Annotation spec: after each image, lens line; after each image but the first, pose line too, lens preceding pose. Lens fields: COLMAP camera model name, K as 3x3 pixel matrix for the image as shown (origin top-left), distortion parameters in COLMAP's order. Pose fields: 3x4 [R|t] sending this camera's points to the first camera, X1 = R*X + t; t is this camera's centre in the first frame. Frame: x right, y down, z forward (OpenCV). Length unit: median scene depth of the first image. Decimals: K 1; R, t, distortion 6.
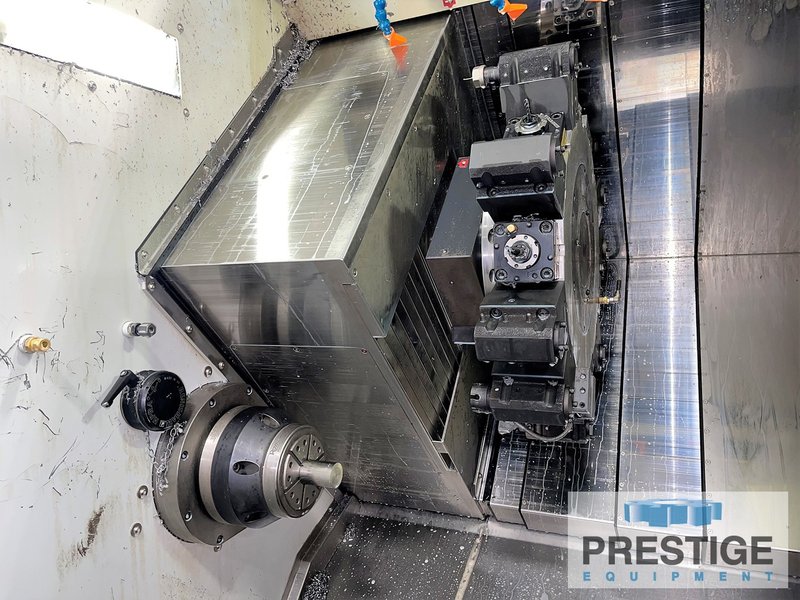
lens RADIAL K [[608.3, 0, 400.0], [0, 608.3, 300.0], [0, 0, 1]] dist [0.028027, -0.000232]
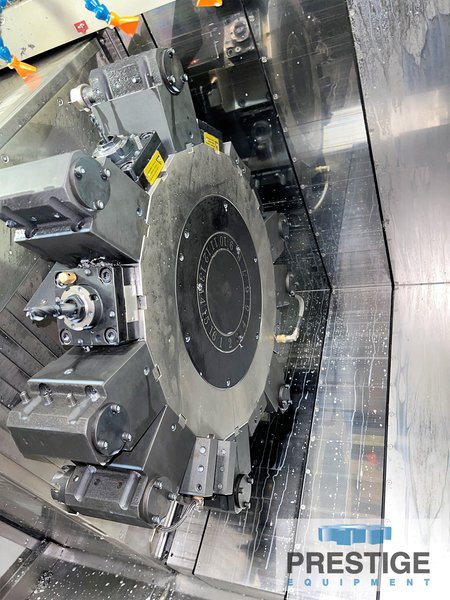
lens RADIAL K [[462.9, 0, 229.0], [0, 462.9, 291.3], [0, 0, 1]] dist [0.065356, -0.094493]
pose [[0.999344, -0.031816, -0.017281, 0.342011], [0.031145, 0.998800, -0.037795, -0.061552], [0.018463, 0.037232, 0.999136, 0.354360]]
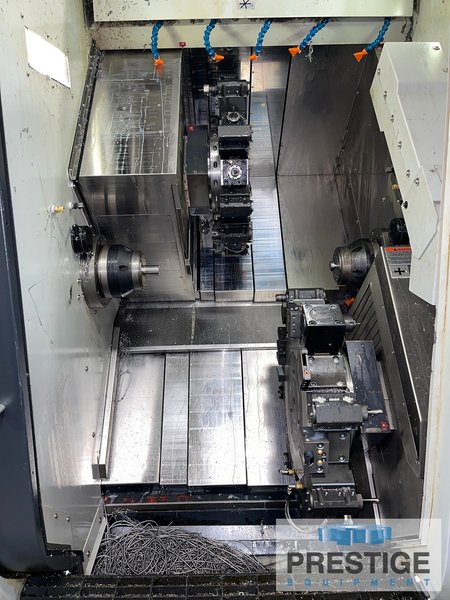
lens RADIAL K [[462.9, 0, 229.0], [0, 462.9, 291.3], [0, 0, 1]] dist [0.065356, -0.094493]
pose [[0.906147, -0.087709, 0.413770, -0.556425], [0.015691, 0.984560, 0.174340, 0.058170], [-0.422672, -0.151485, 0.893532, -0.649536]]
